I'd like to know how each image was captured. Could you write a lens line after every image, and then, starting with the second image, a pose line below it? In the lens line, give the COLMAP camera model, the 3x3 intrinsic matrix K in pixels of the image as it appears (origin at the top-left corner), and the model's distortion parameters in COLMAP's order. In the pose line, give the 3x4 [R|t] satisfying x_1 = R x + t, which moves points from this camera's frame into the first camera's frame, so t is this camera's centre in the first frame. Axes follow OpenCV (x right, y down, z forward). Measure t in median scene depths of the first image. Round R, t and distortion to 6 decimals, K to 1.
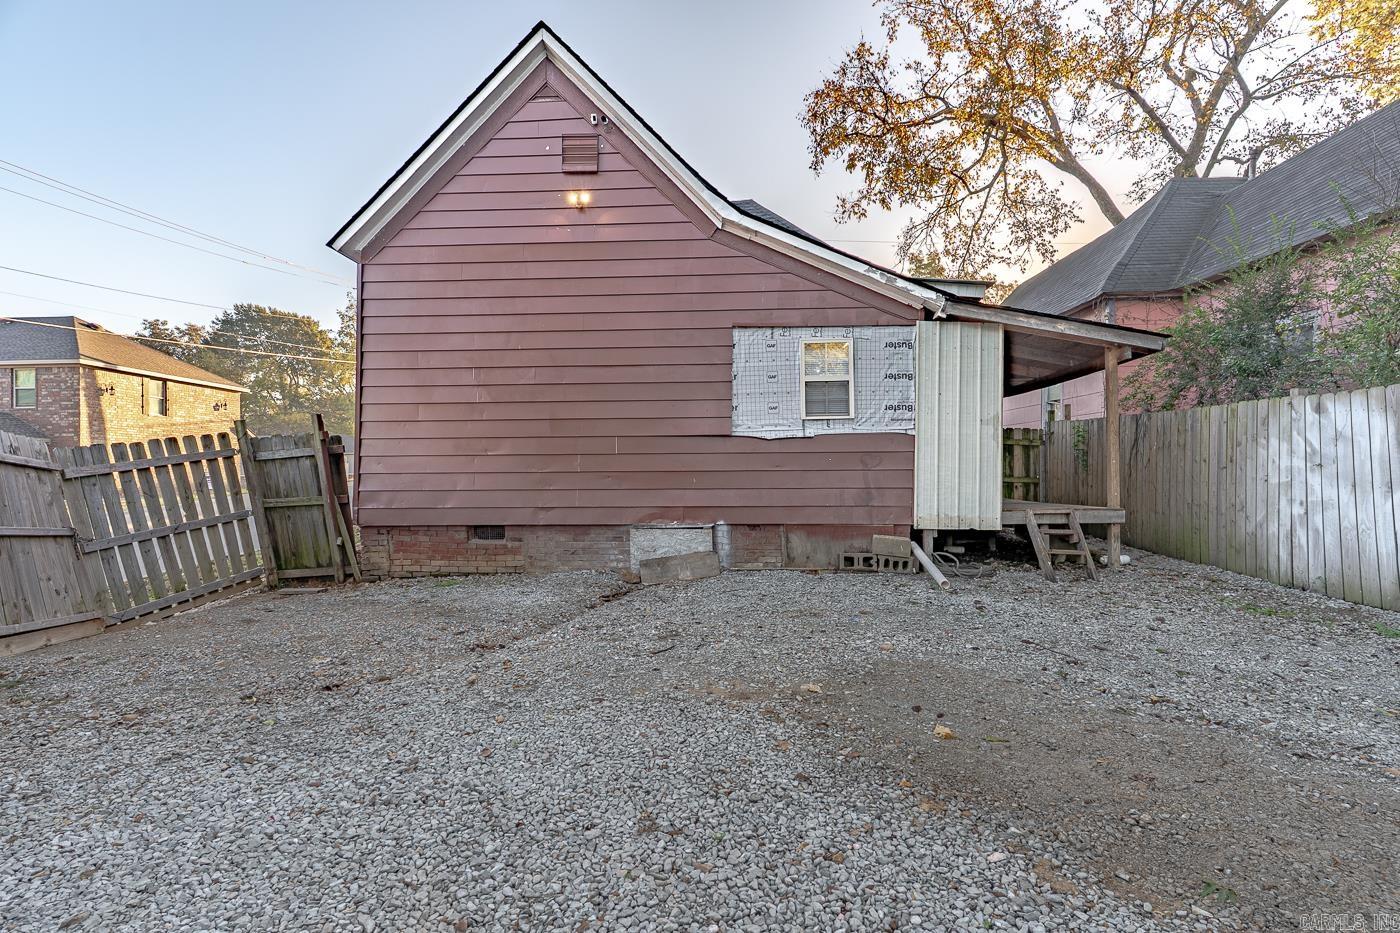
lens RADIAL K [[727.7, 0, 694.1], [0, 727.7, 475.9], [0, 0, 1]] dist [0.000595, 0.000253]
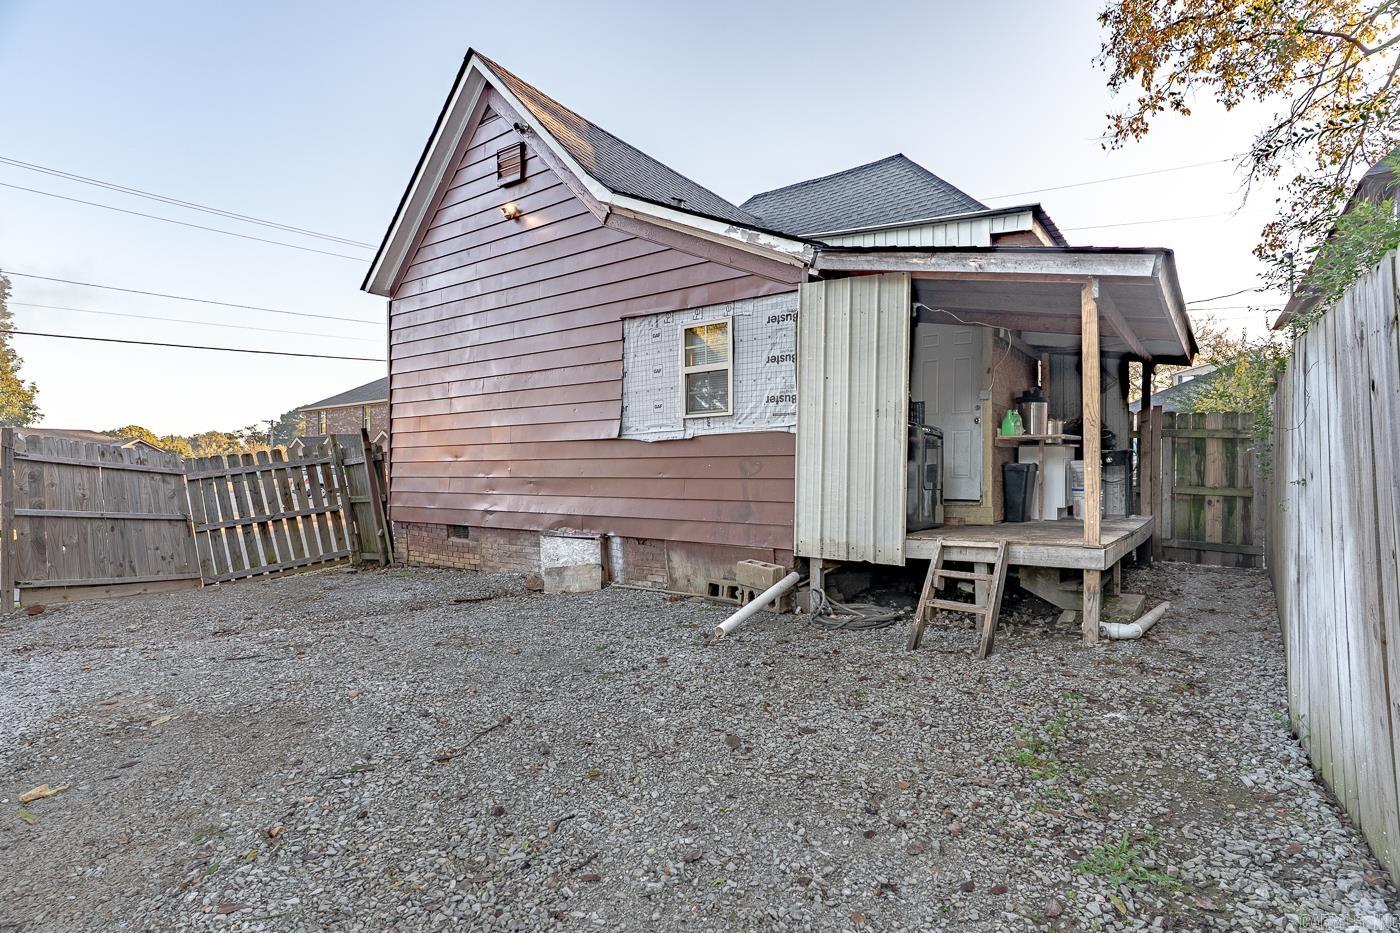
lens RADIAL K [[712.7, 0, 699.4], [0, 712.7, 479.2], [0, 0, 1]] dist [0.003840, 0.000398]
pose [[0.831070, 0.010947, -0.556060, 0.633373], [-0.004879, 0.999911, 0.012393, -0.016811], [0.556146, -0.007587, 0.831050, 0.316471]]
